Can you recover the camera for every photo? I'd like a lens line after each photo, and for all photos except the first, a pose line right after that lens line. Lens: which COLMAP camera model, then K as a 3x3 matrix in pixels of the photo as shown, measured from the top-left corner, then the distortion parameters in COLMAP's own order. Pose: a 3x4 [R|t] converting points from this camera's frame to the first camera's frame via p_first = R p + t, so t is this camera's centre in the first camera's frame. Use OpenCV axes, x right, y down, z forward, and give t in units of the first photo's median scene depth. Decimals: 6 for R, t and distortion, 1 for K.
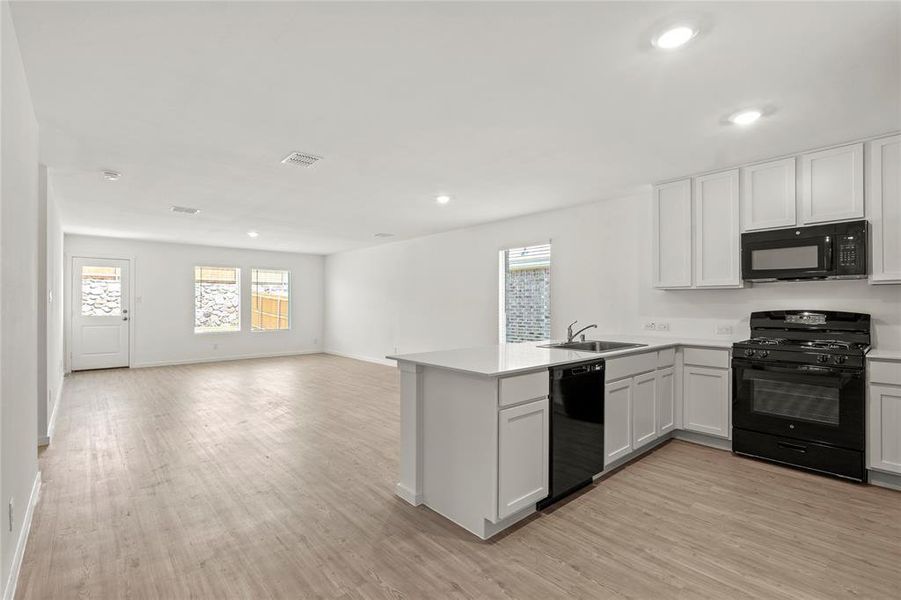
lens RADIAL K [[417.7, 0, 448.5], [0, 417.7, 302.8], [0, 0, 1]] dist [0.001875, 0.001348]
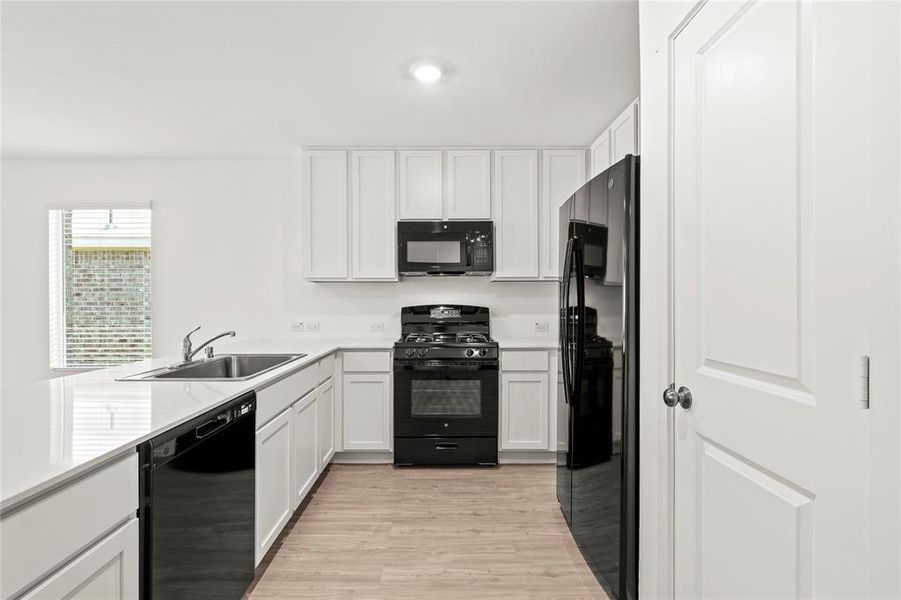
lens RADIAL K [[417.7, 0, 445.3], [0, 417.7, 301.0], [0, 0, 1]] dist [0.001875, 0.001348]
pose [[0.664441, -0.005920, 0.747317, 0.093163], [0.000846, 0.999974, 0.007170, 0.001527], [-0.747340, -0.004132, 0.664429, 0.343992]]
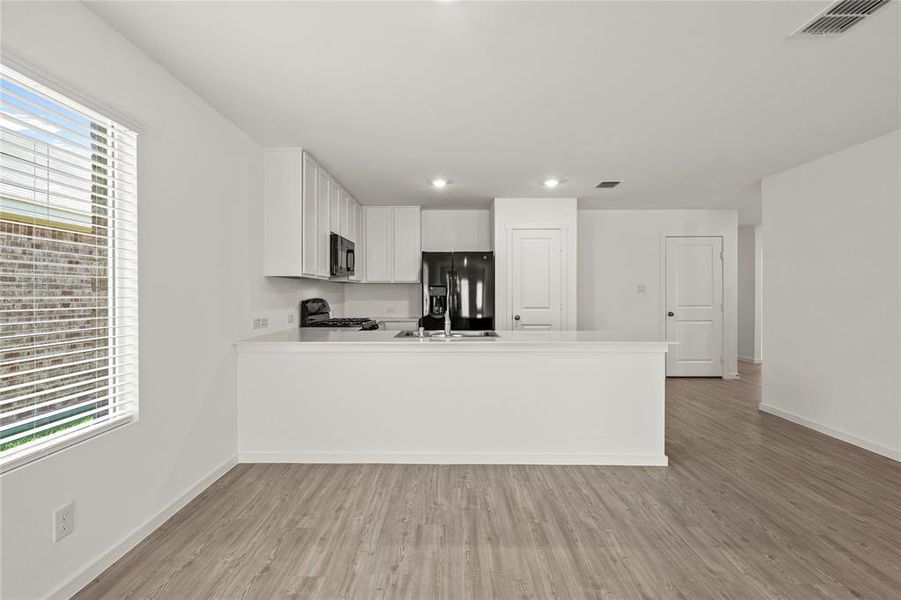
lens RADIAL K [[417.7, 0, 450.4], [0, 417.7, 292.7], [0, 0, 1]] dist [0.001875, 0.001348]
pose [[-0.745012, -0.003808, 0.667040, -0.370109], [-0.006593, 0.999977, -0.001655, 0.001476], [-0.667018, -0.005631, -0.745020, 1.853646]]
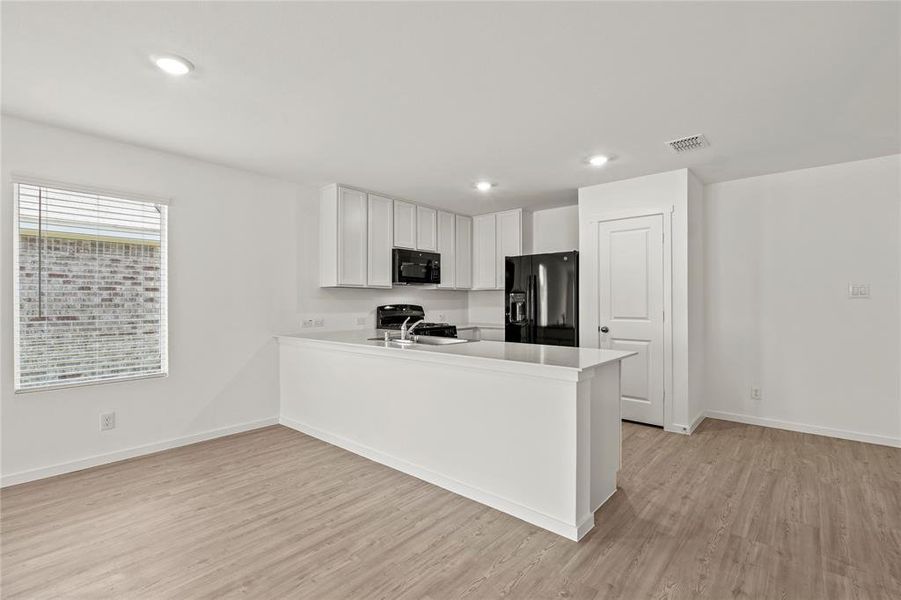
lens RADIAL K [[417.7, 0, 439.1], [0, 417.7, 292.6], [0, 0, 1]] dist [0.001875, 0.001348]
pose [[-0.123183, 0.016924, 0.992240, -0.742318], [-0.001995, 0.999848, -0.017301, 0.001392], [-0.992382, -0.004110, -0.123130, 1.140097]]
